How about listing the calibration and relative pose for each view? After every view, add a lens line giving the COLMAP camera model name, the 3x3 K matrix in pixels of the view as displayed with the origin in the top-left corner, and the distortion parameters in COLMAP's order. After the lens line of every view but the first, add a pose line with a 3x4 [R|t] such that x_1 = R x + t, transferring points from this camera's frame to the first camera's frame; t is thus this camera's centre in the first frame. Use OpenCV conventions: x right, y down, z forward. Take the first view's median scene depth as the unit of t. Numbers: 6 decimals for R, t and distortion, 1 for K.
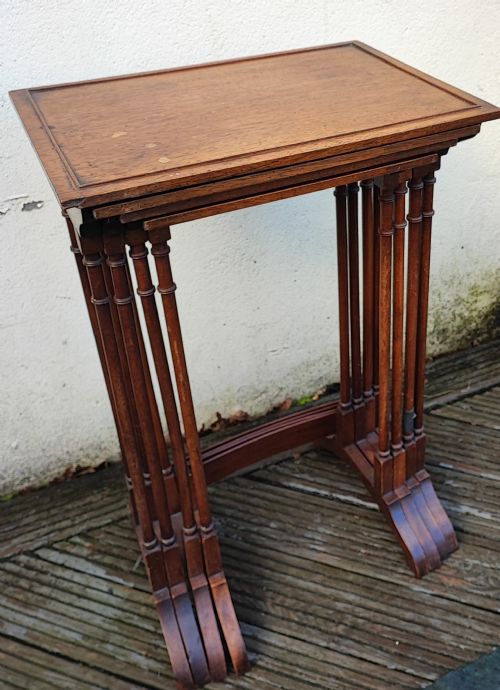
lens RADIAL K [[764.0, 0, 366.1], [0, 764.0, 237.6], [0, 0, 1]] dist [0.008231, 0.000000]
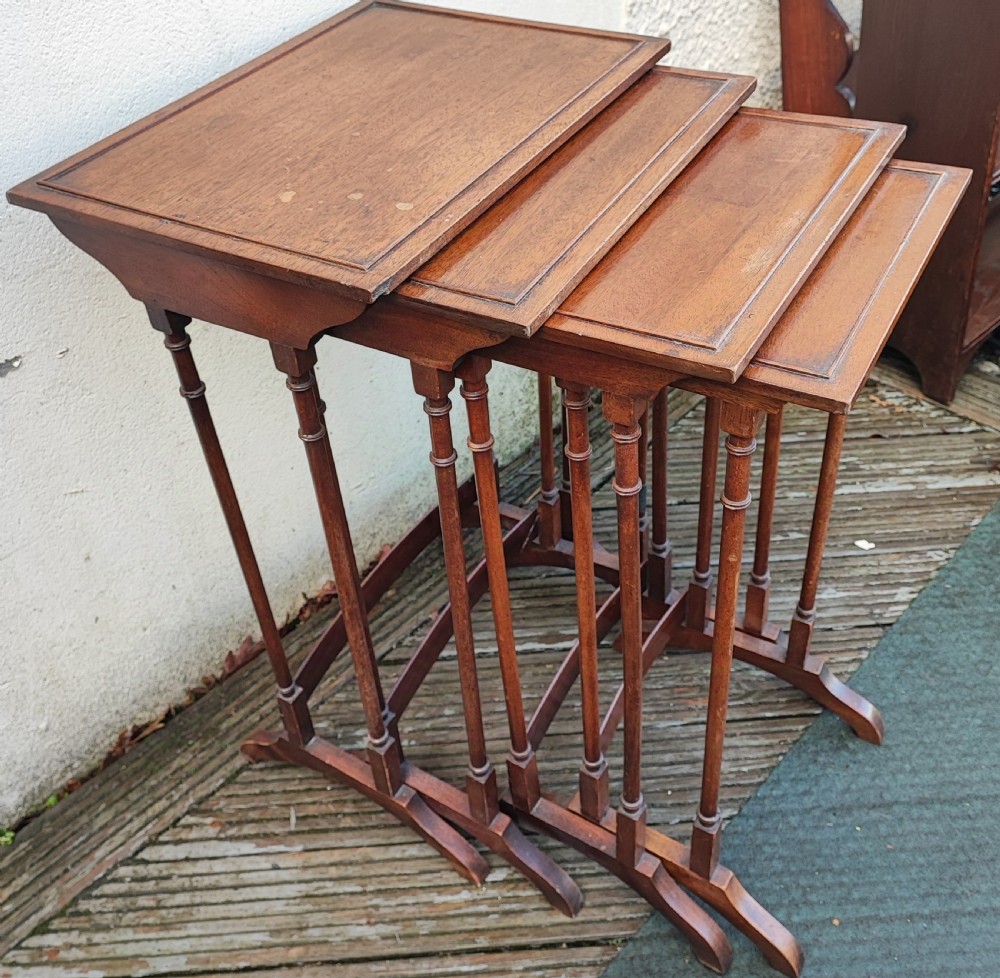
lens RADIAL K [[1120.6, 0, 536.6], [0, 1120.6, 441.7], [0, 0, 1]] dist [0.017114, 0.000000]
pose [[0.934675, -0.262018, 0.240270, -0.244384], [0.219844, 0.957139, 0.188558, -0.056388], [-0.279377, -0.123419, 0.952217, -0.012299]]
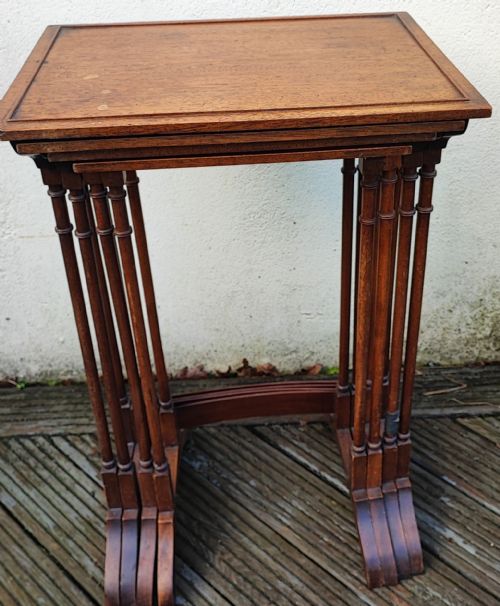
lens RADIAL K [[737.9, 0, 292.1], [0, 737.9, 206.9], [0, 0, 1]] dist [0.016203, 0.000000]
pose [[0.917291, 0.192628, -0.348527, 0.205029], [-0.186815, 0.981093, 0.050564, -0.041644], [0.351678, 0.018728, 0.935934, 0.103997]]
